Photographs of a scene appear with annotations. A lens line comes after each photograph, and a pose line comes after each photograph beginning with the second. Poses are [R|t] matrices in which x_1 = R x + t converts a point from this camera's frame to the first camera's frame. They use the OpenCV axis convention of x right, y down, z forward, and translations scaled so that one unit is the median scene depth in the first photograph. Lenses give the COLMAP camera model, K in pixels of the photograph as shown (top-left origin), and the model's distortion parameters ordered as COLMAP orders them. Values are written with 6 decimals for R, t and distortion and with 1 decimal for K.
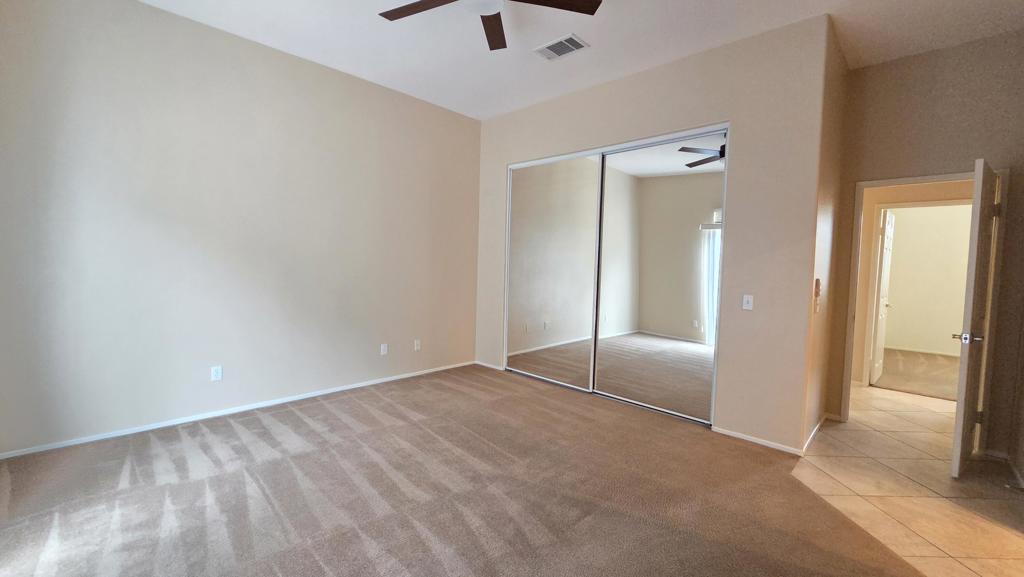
lens RADIAL K [[417.6, 0, 515.0], [0, 417.6, 287.5], [0, 0, 1]] dist [0.000954, -0.000713]
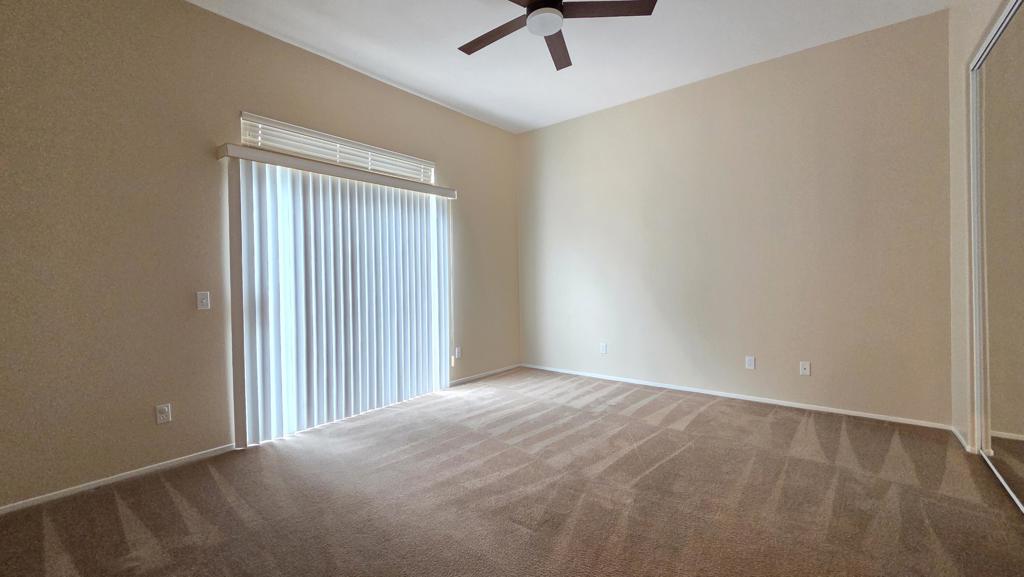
lens RADIAL K [[417.6, 0, 514.6], [0, 417.6, 284.3], [0, 0, 1]] dist [0.000954, -0.000713]
pose [[0.086857, -0.017238, -0.996072, 0.753783], [-0.036335, 0.999130, -0.020460, 0.026275], [0.995558, 0.037969, 0.086155, 0.607820]]
